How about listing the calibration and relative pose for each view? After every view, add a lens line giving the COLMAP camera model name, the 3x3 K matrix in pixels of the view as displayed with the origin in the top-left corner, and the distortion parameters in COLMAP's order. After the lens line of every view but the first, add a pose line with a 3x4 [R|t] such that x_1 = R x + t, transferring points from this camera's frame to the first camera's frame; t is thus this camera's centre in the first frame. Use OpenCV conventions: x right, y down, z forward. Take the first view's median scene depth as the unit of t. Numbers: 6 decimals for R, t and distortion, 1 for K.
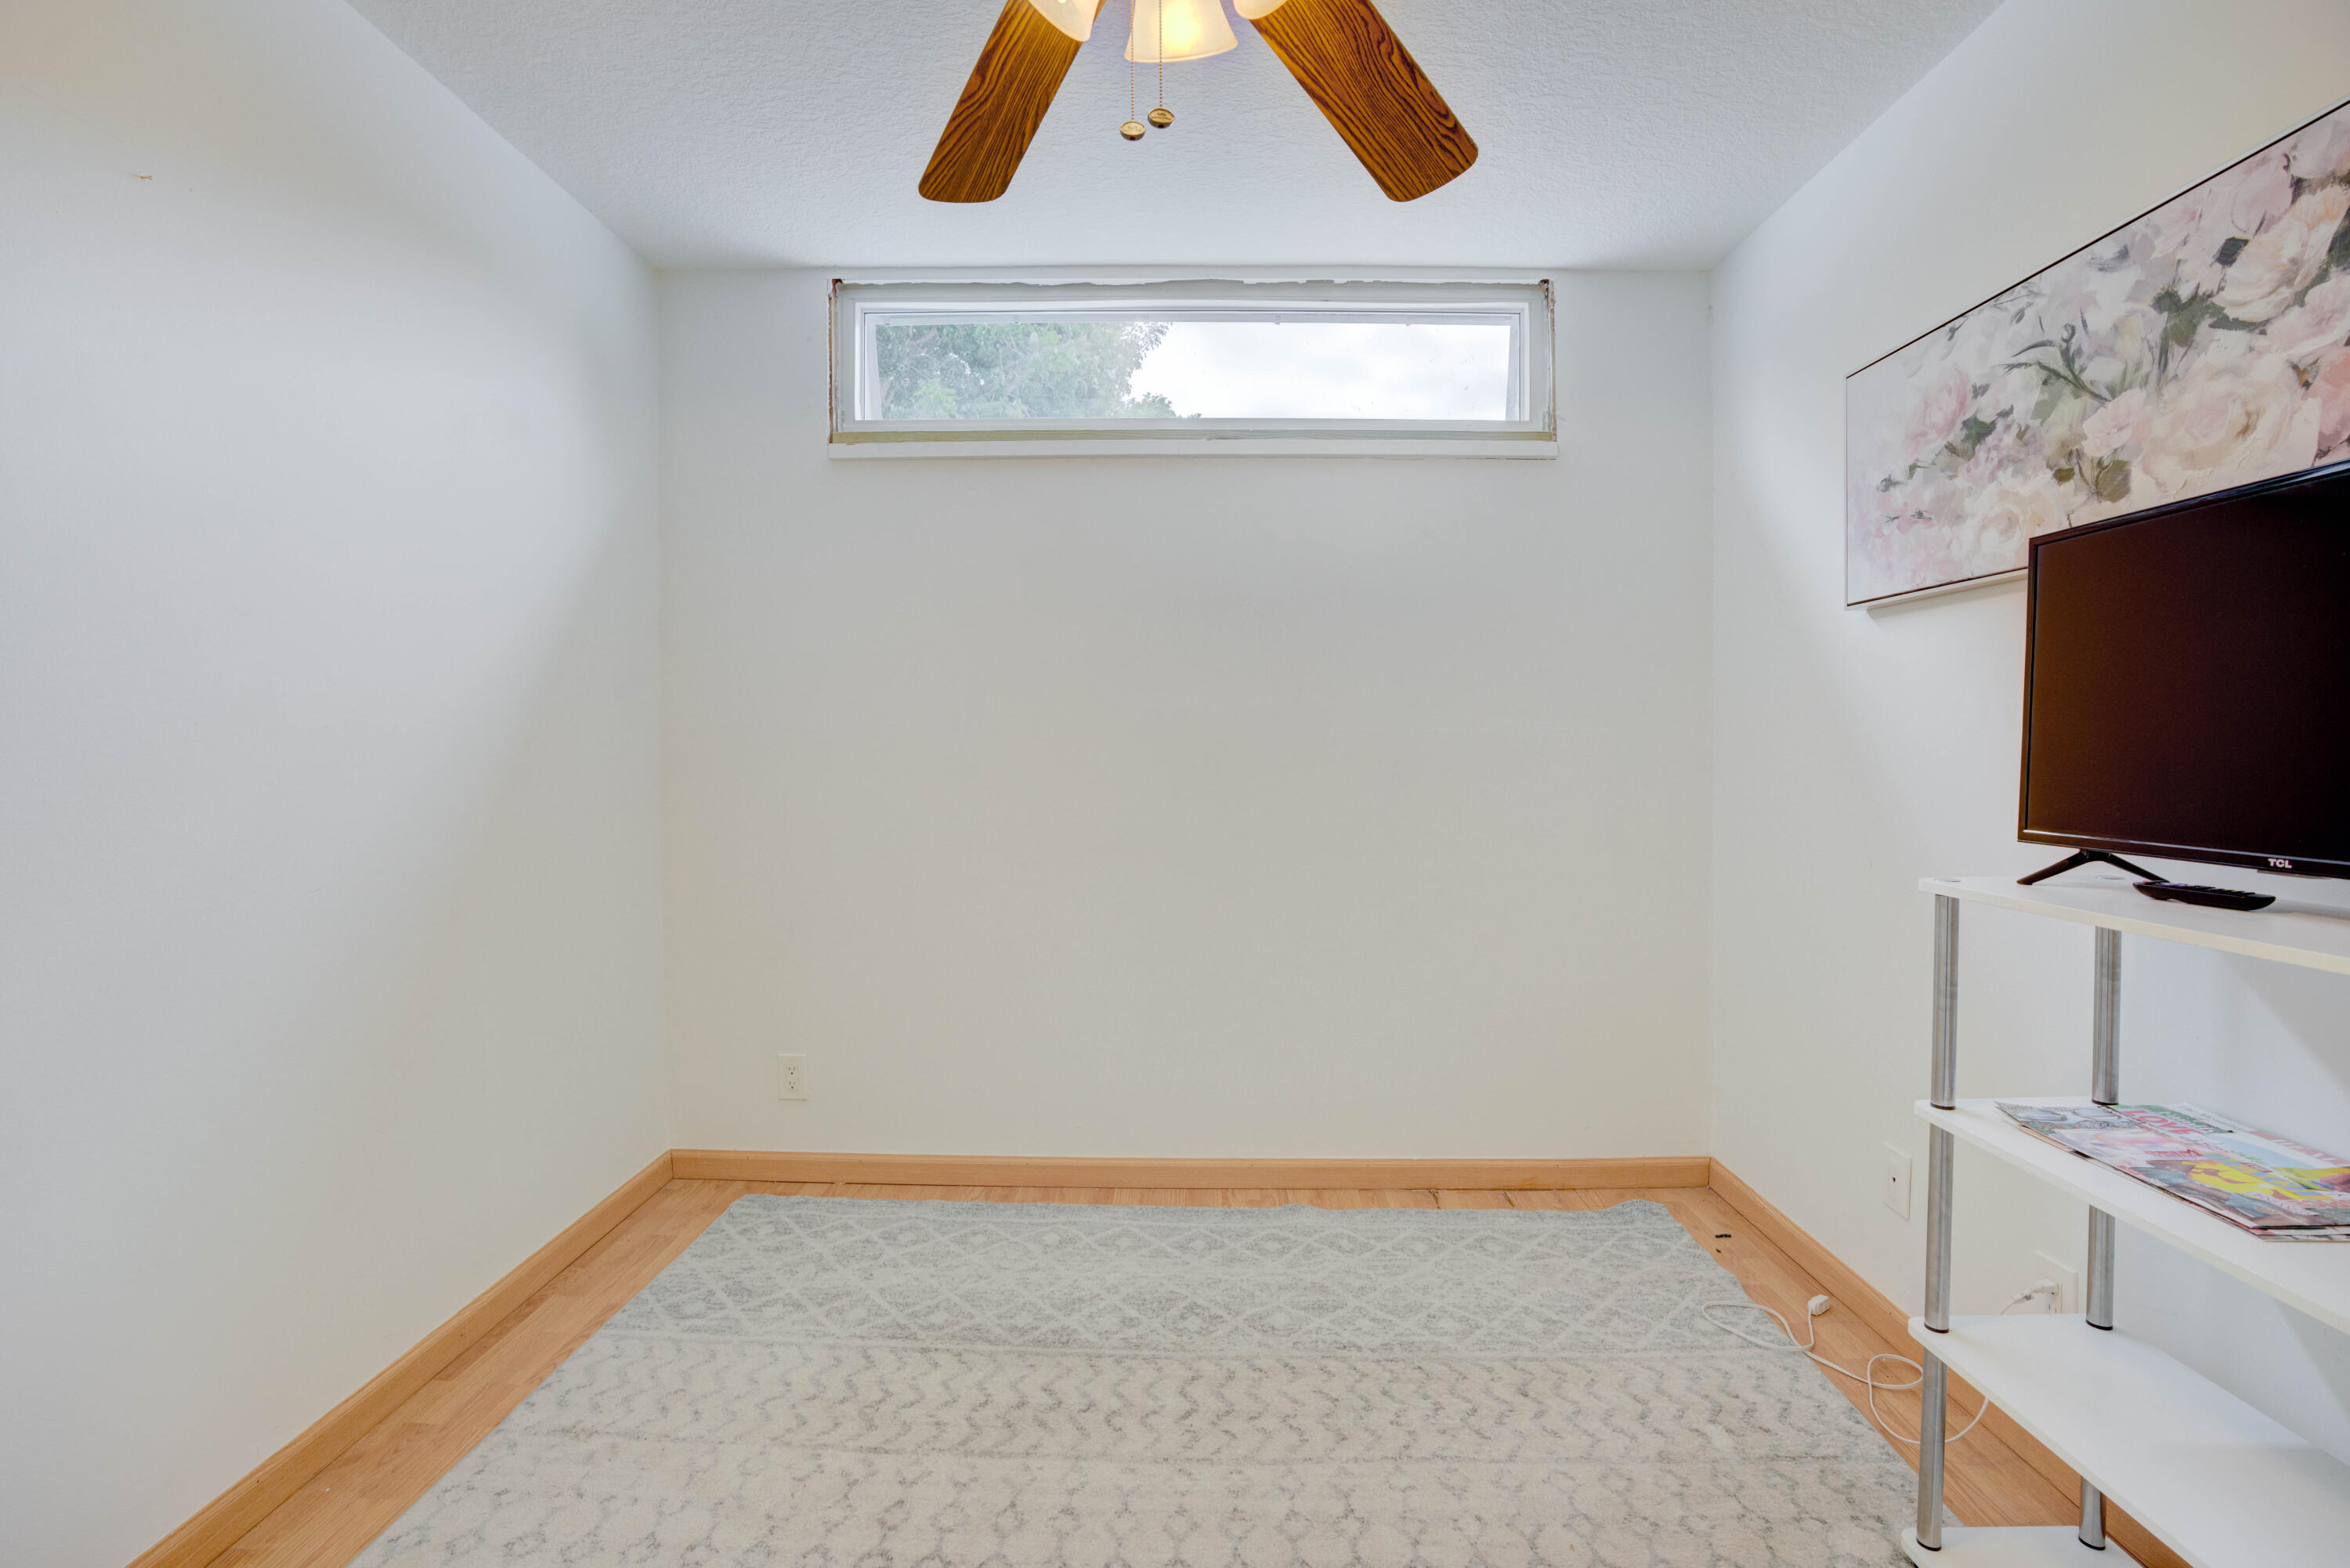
lens RADIAL K [[1069.7, 0, 1165.5], [0, 1069.7, 787.8], [0, 0, 1]] dist [-0.069459, 0.028519]
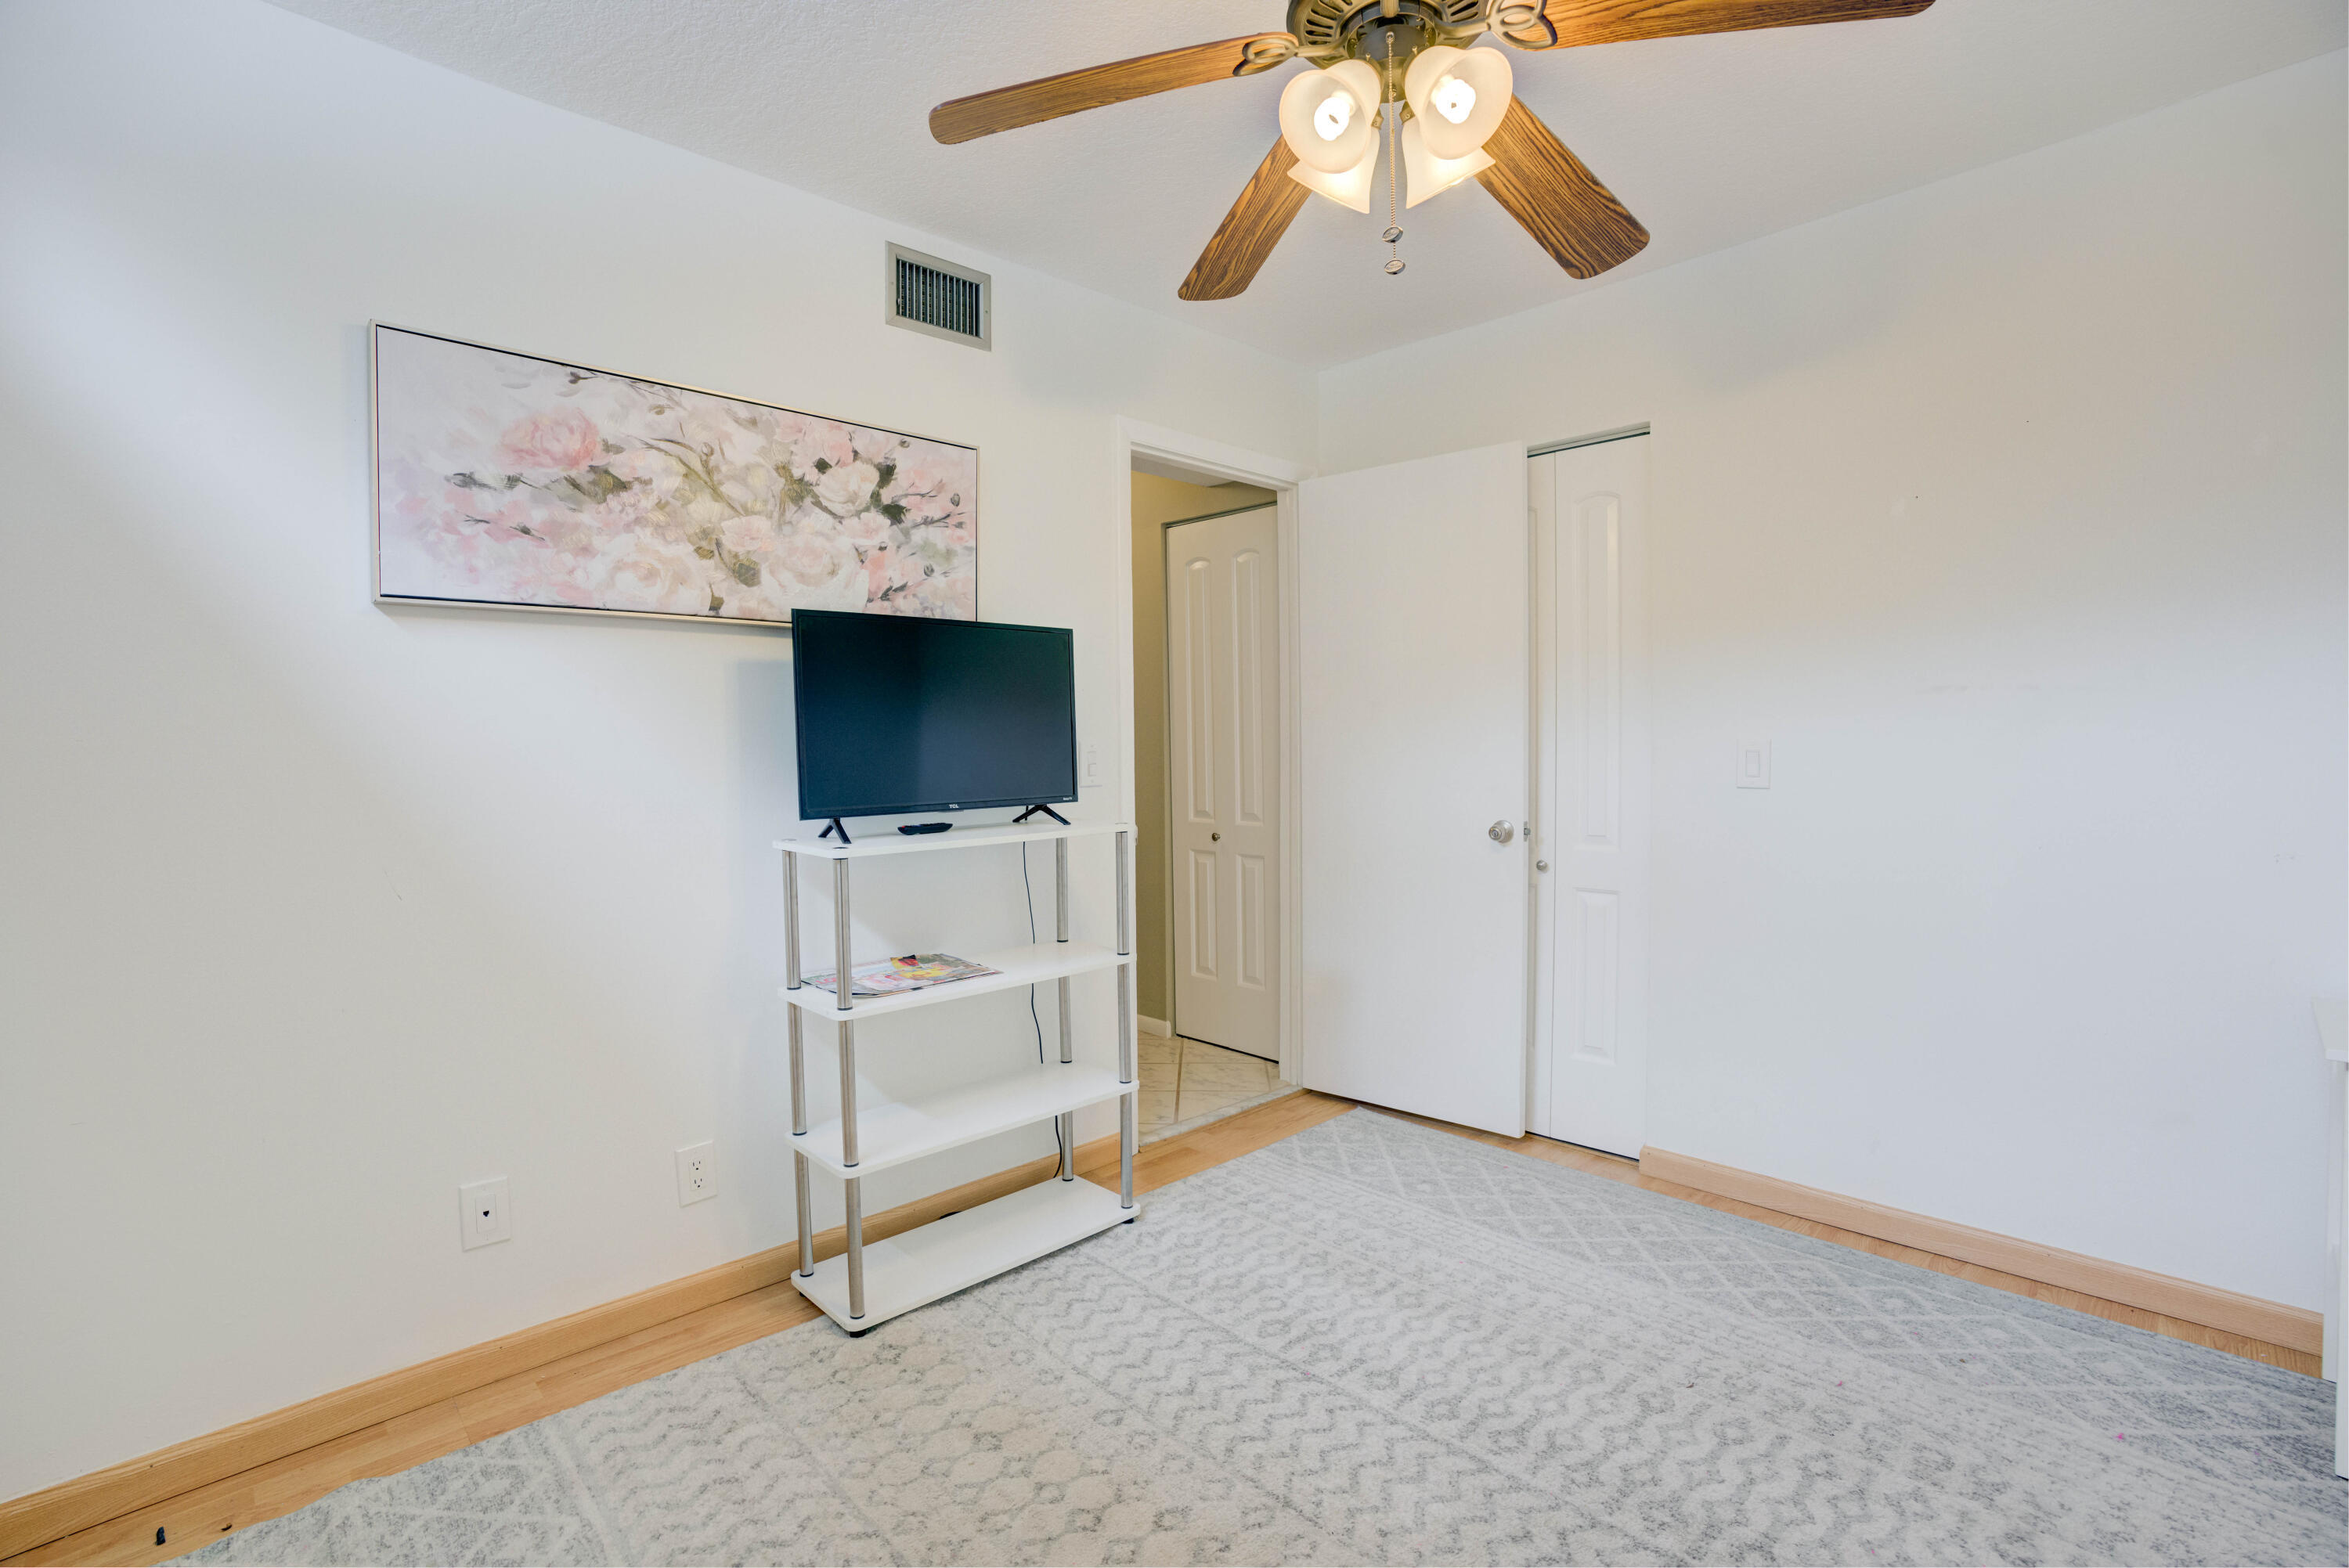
lens RADIAL K [[1069.2, 0, 1165.0], [0, 1069.2, 787.8], [0, 0, 1]] dist [-0.069459, 0.028519]
pose [[-0.704889, -0.024481, 0.708895, -0.512303], [0.040931, 0.996335, 0.075107, -0.074095], [-0.708135, 0.081958, -0.701304, 1.500927]]
